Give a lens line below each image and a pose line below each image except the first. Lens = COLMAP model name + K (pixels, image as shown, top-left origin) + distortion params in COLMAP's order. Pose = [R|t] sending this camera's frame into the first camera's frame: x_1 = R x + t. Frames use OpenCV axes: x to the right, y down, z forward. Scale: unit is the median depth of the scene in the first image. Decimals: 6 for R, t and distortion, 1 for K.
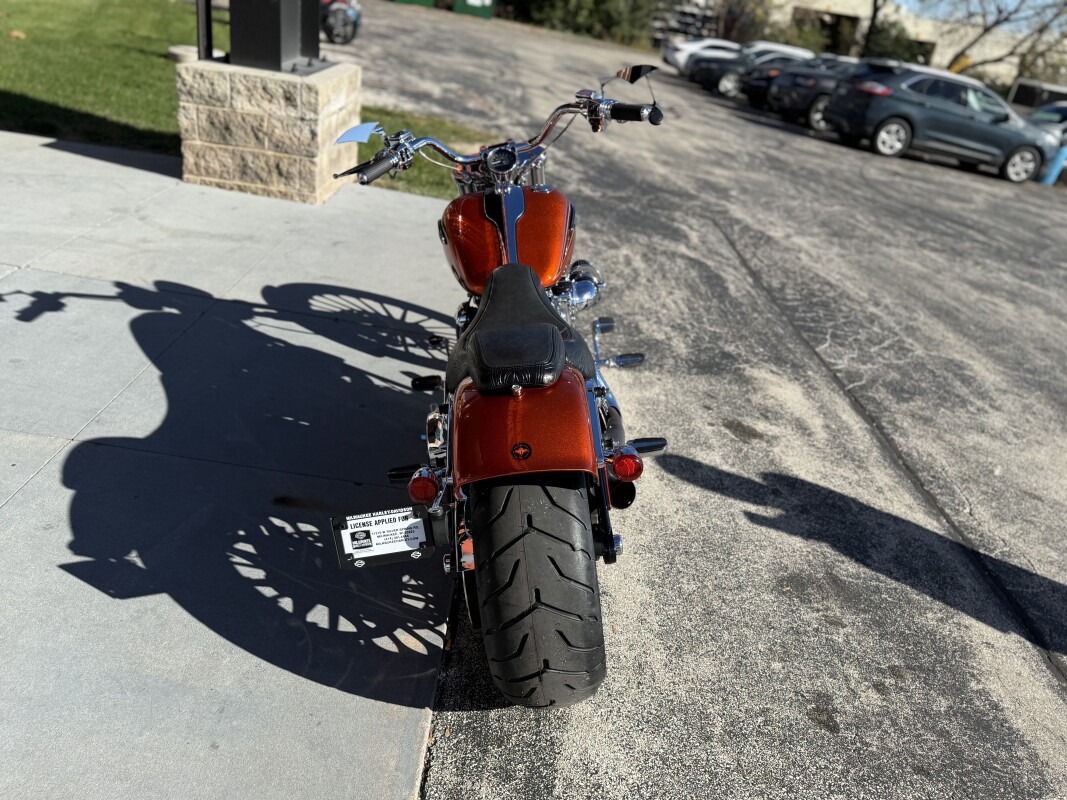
lens RADIAL K [[835.3, 0, 539.0], [0, 835.3, 402.8], [0, 0, 1]] dist [0.141133, -0.259144]
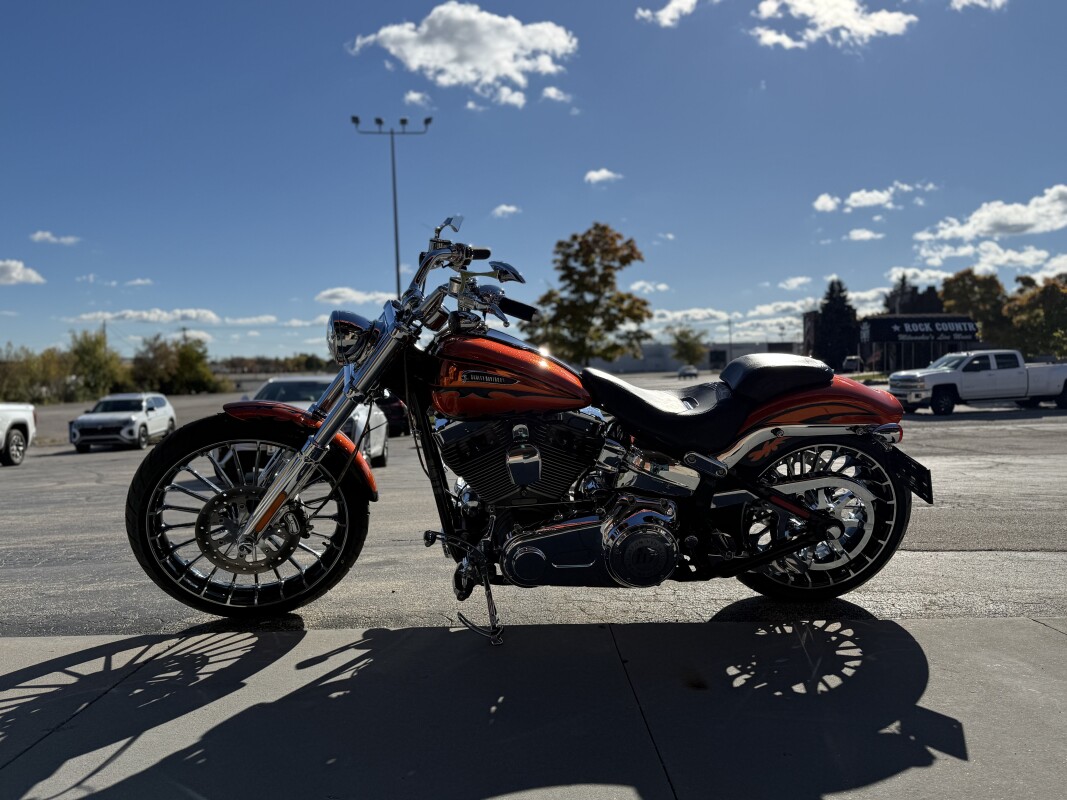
lens RADIAL K [[827.5, 0, 521.1], [0, 827.5, 399.8], [0, 0, 1]] dist [0.026899, -0.031838]
pose [[-0.040375, -0.158002, 0.986613, -0.505831], [0.459742, 0.873750, 0.158741, -0.158706], [-0.887134, 0.459997, 0.037363, 0.486649]]
